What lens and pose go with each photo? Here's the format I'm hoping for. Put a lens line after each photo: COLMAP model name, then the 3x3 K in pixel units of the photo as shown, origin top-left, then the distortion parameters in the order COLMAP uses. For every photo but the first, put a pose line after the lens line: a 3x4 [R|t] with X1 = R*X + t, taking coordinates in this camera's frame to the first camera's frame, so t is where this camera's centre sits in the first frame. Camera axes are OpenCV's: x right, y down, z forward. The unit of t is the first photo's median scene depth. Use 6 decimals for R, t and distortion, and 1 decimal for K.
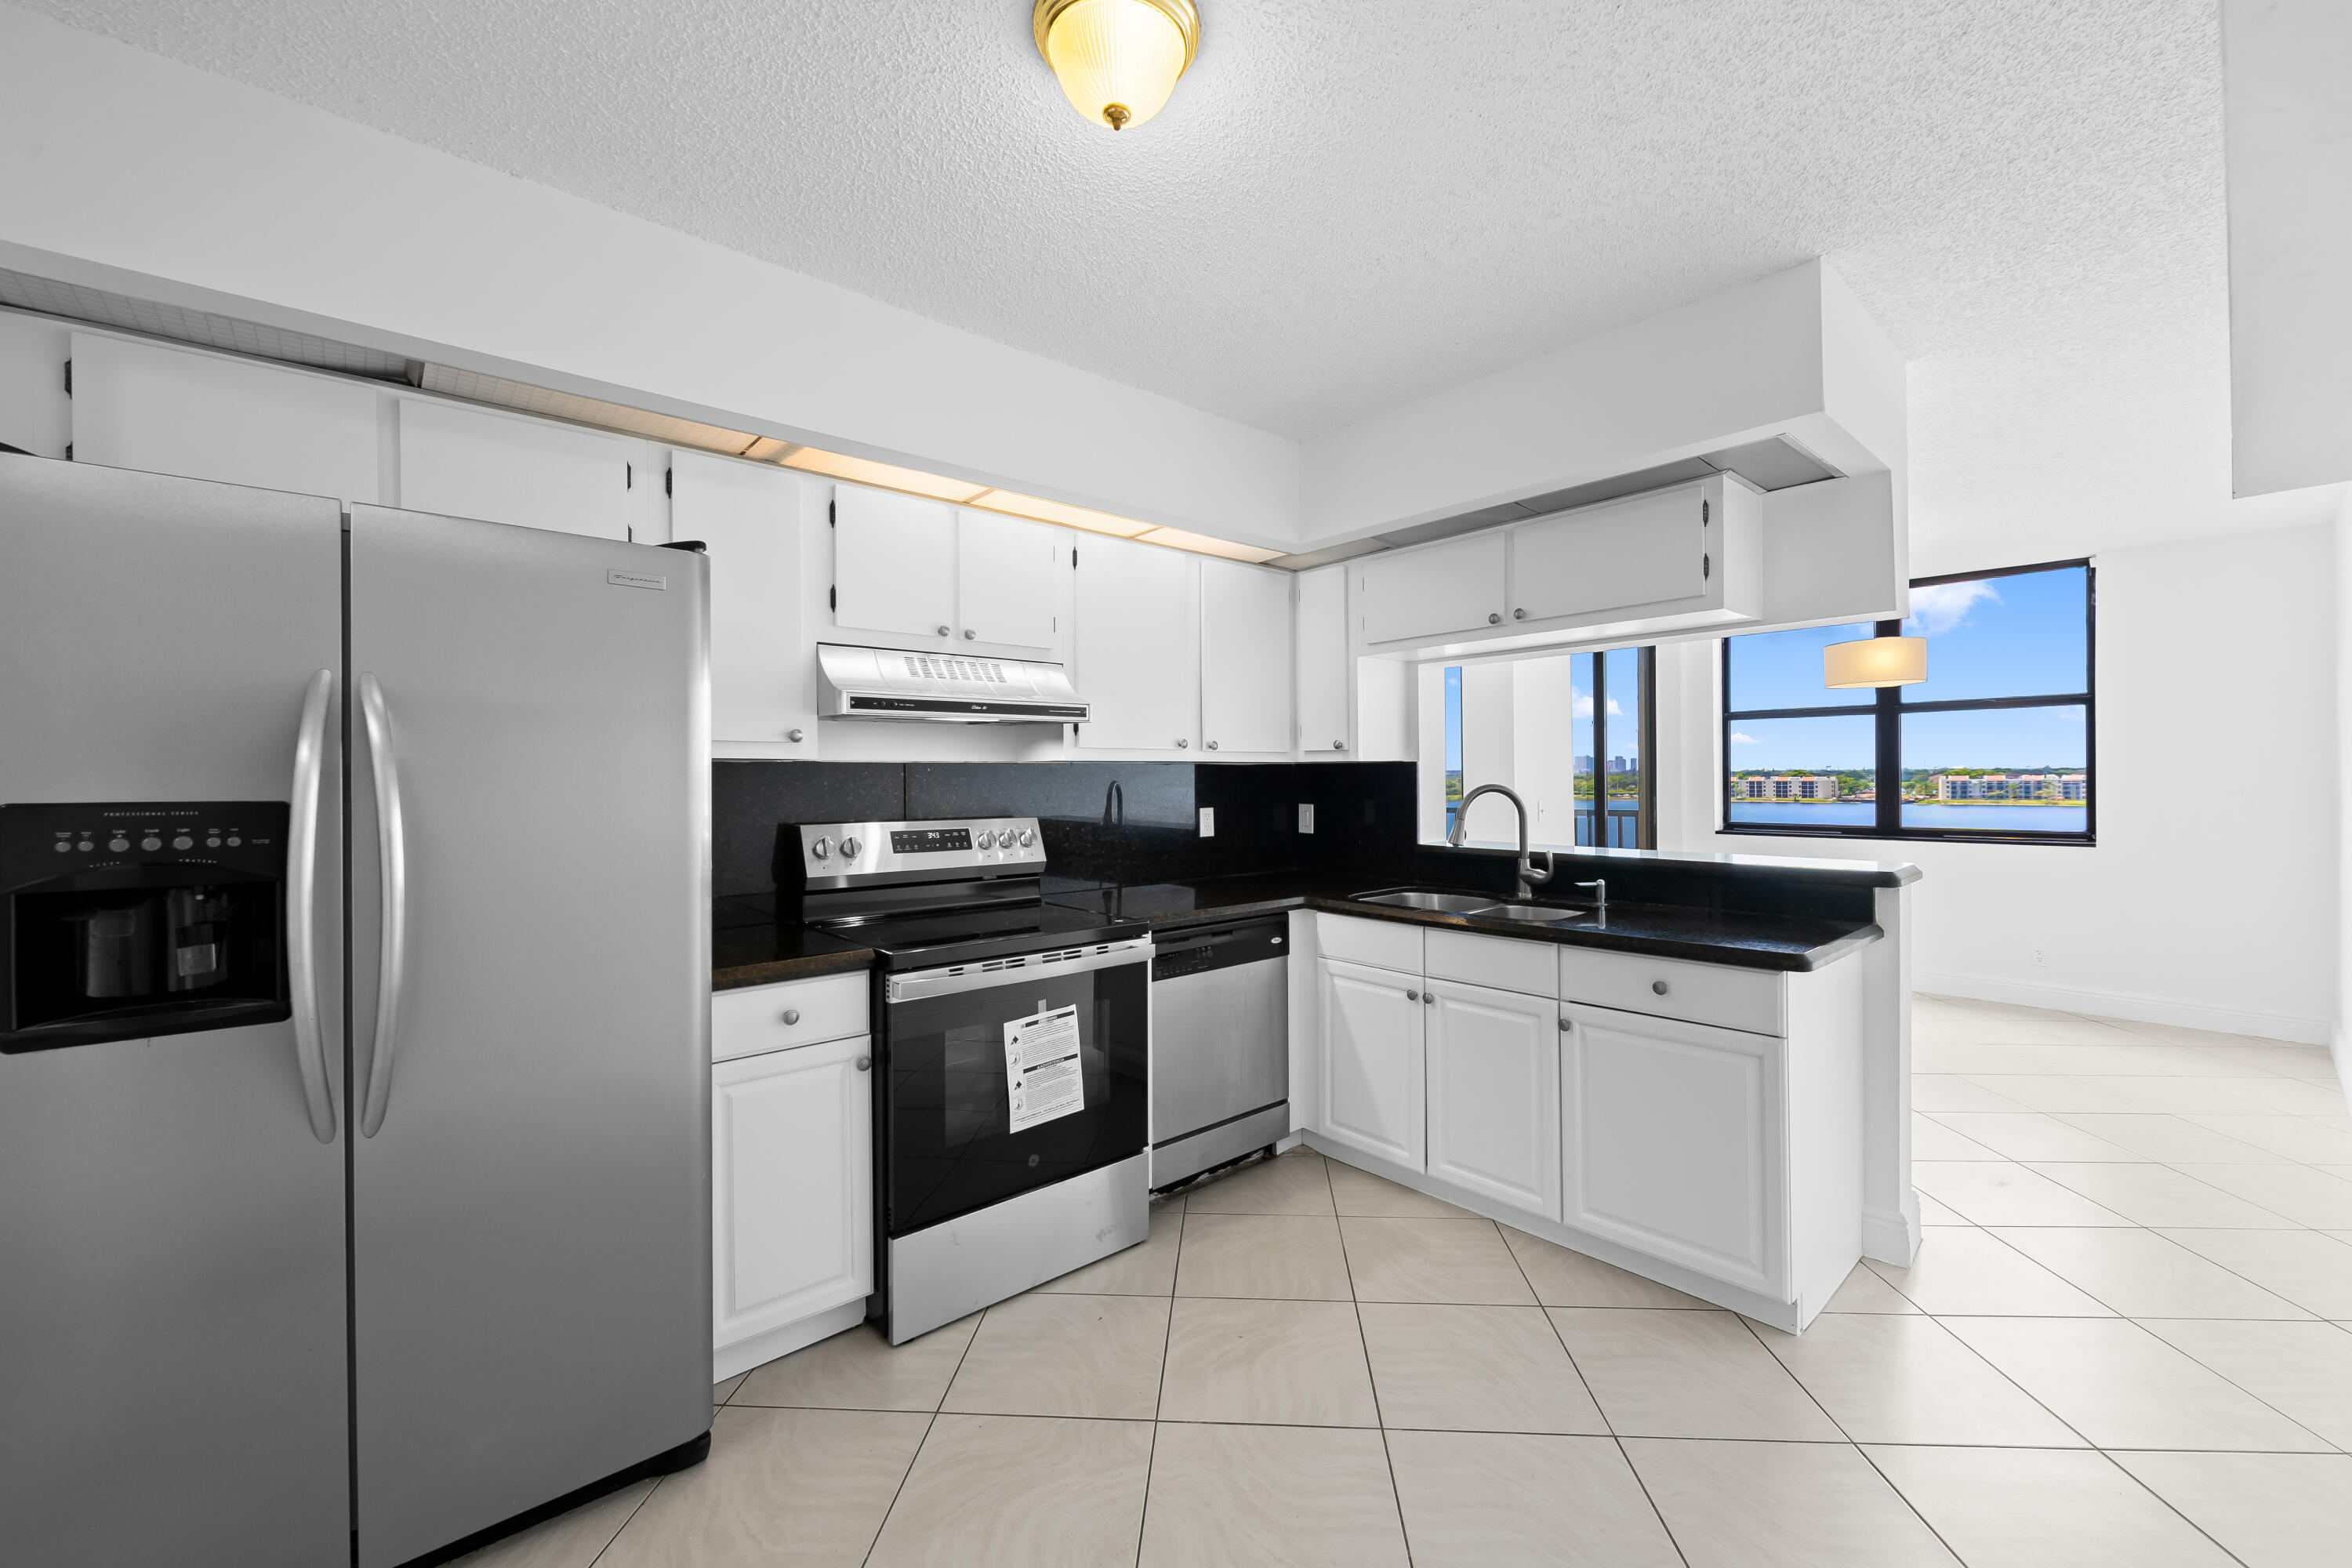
lens RADIAL K [[930.3, 0, 1181.2], [0, 930.3, 780.3], [0, 0, 1]] dist [-0.007740, 0.000106]
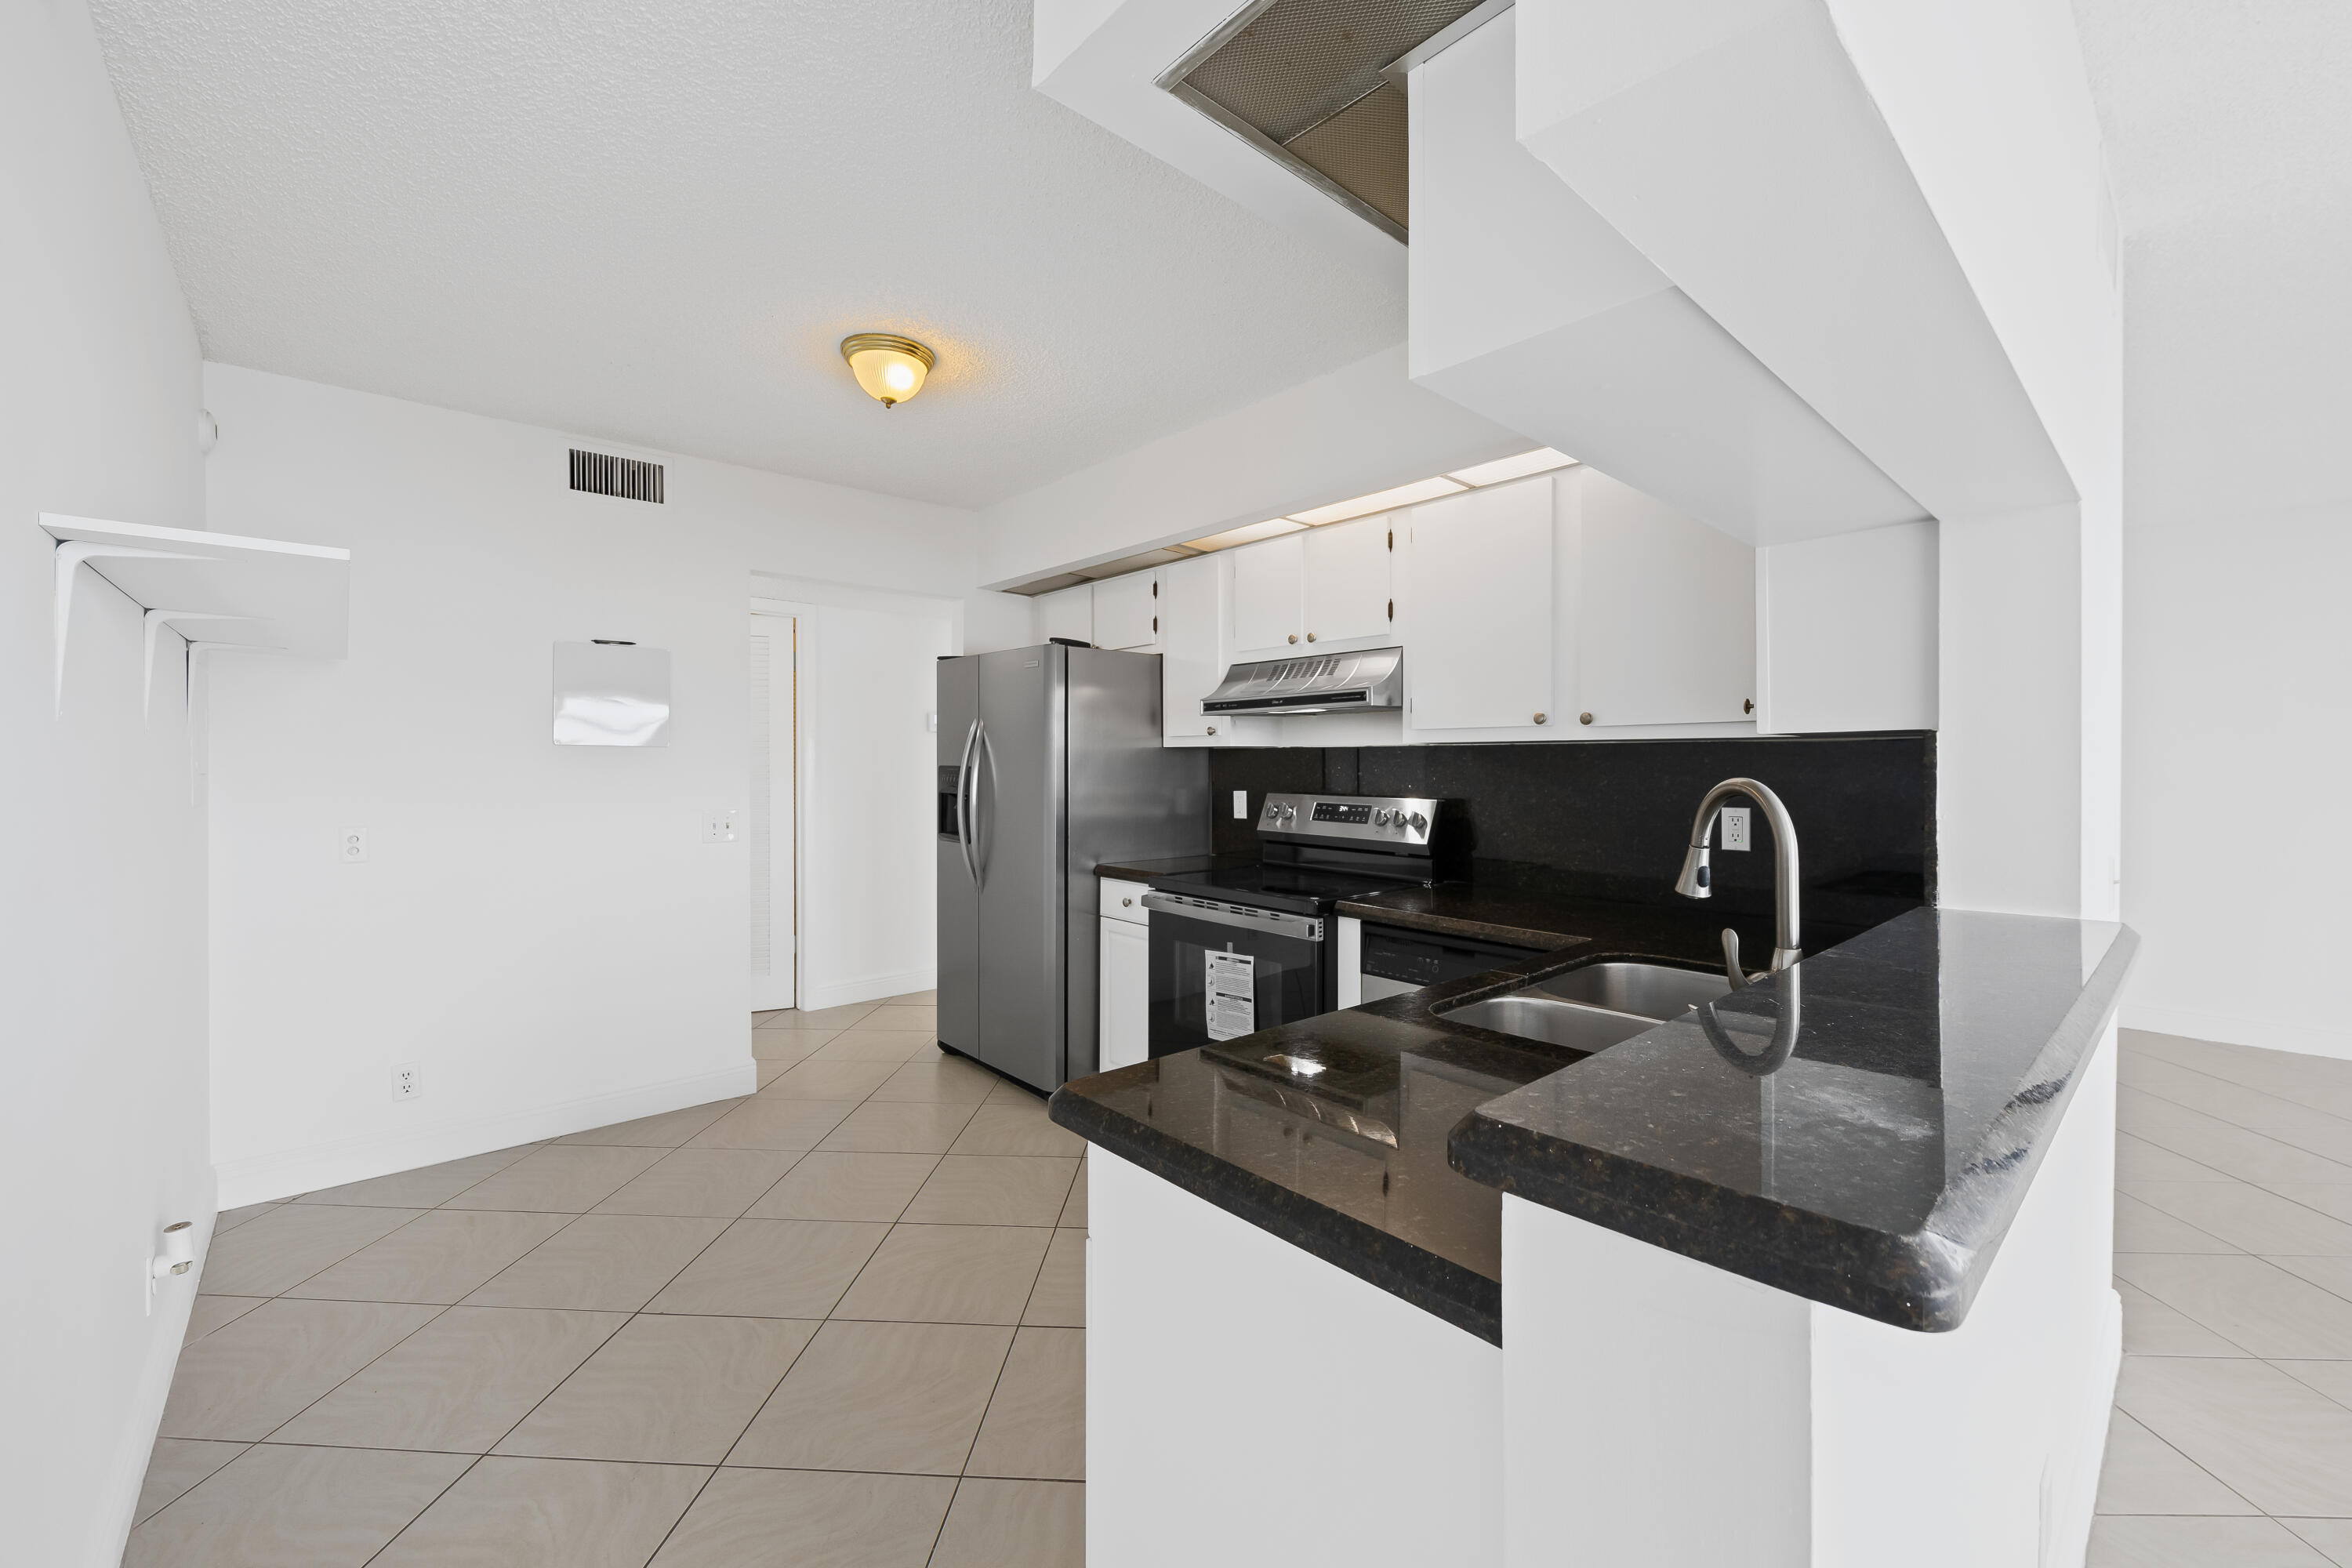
lens RADIAL K [[930.3, 0, 1183.5], [0, 930.3, 766.5], [0, 0, 1]] dist [-0.007740, 0.000106]
pose [[0.005084, 0.011291, -0.999923, 0.647962], [-0.004070, 0.999928, 0.011271, -0.004816], [0.999979, 0.004013, 0.005130, 0.566595]]
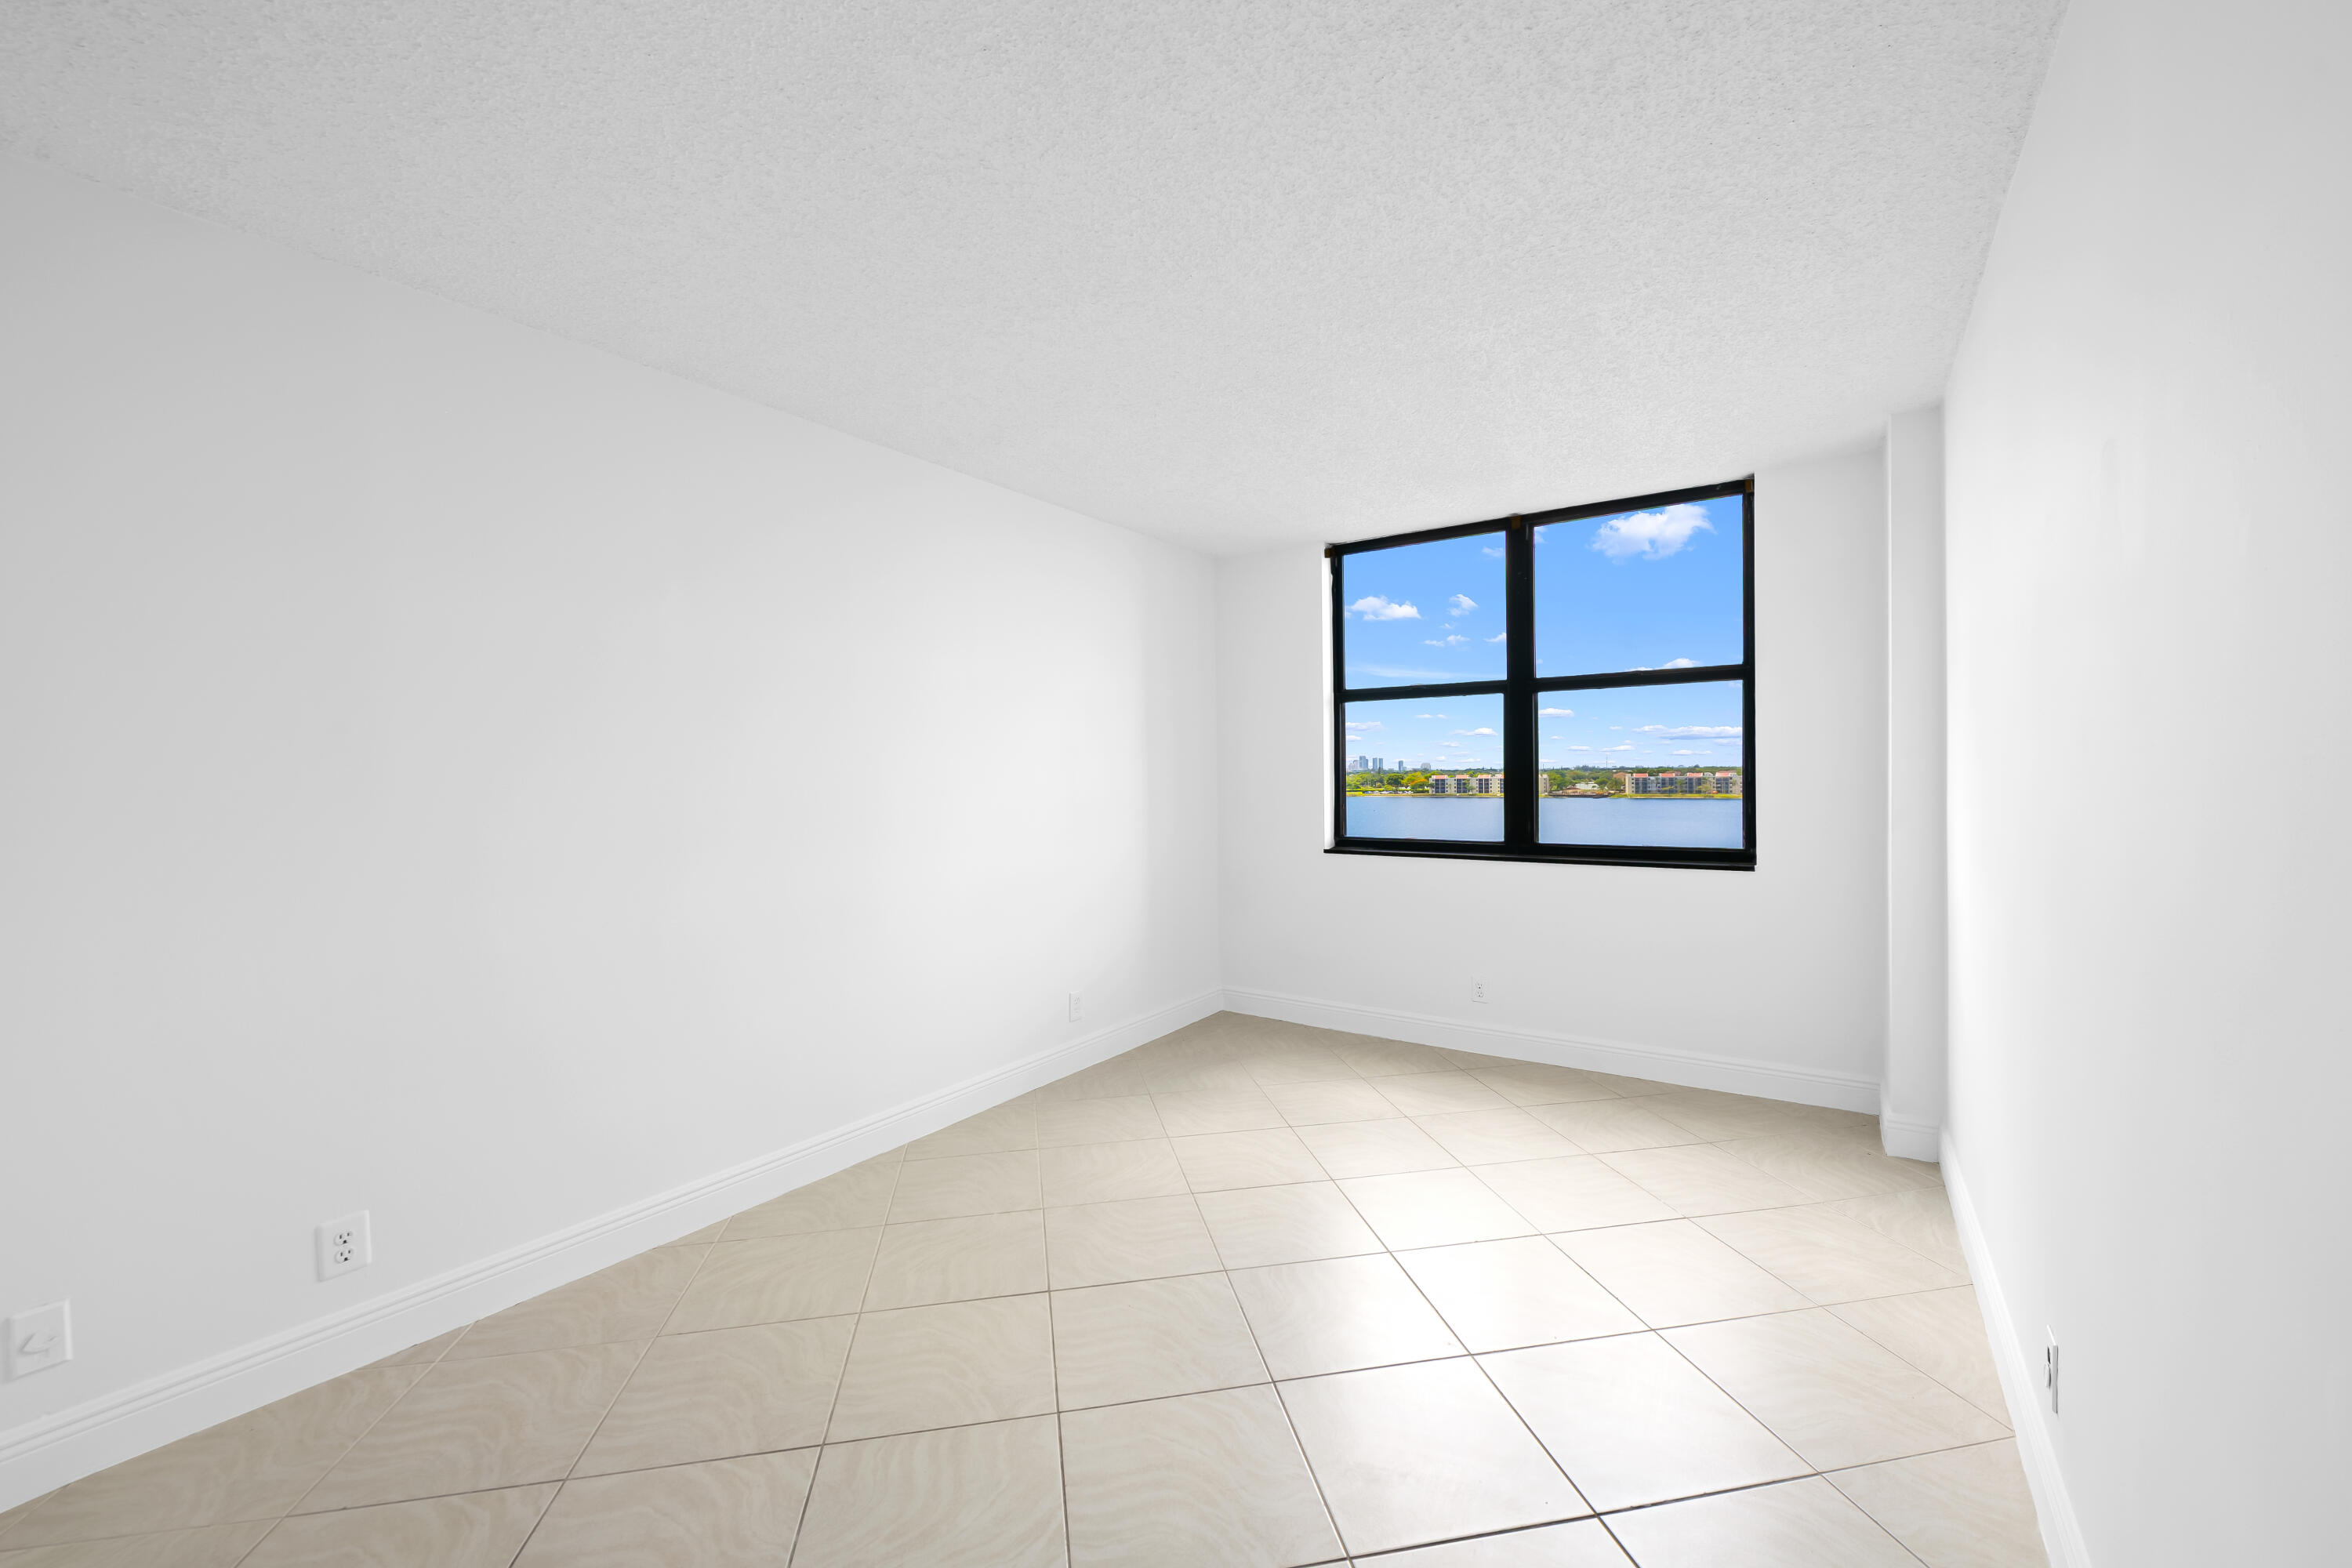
lens RADIAL K [[930.3, 0, 1187.0], [0, 930.3, 775.3], [0, 0, 1]] dist [-0.007740, 0.000106]
pose [[0.970478, -0.003077, 0.241171, 0.454423], [0.004197, 0.999983, -0.004129, -0.003279], [-0.241154, 0.005019, 0.970474, 0.477339]]
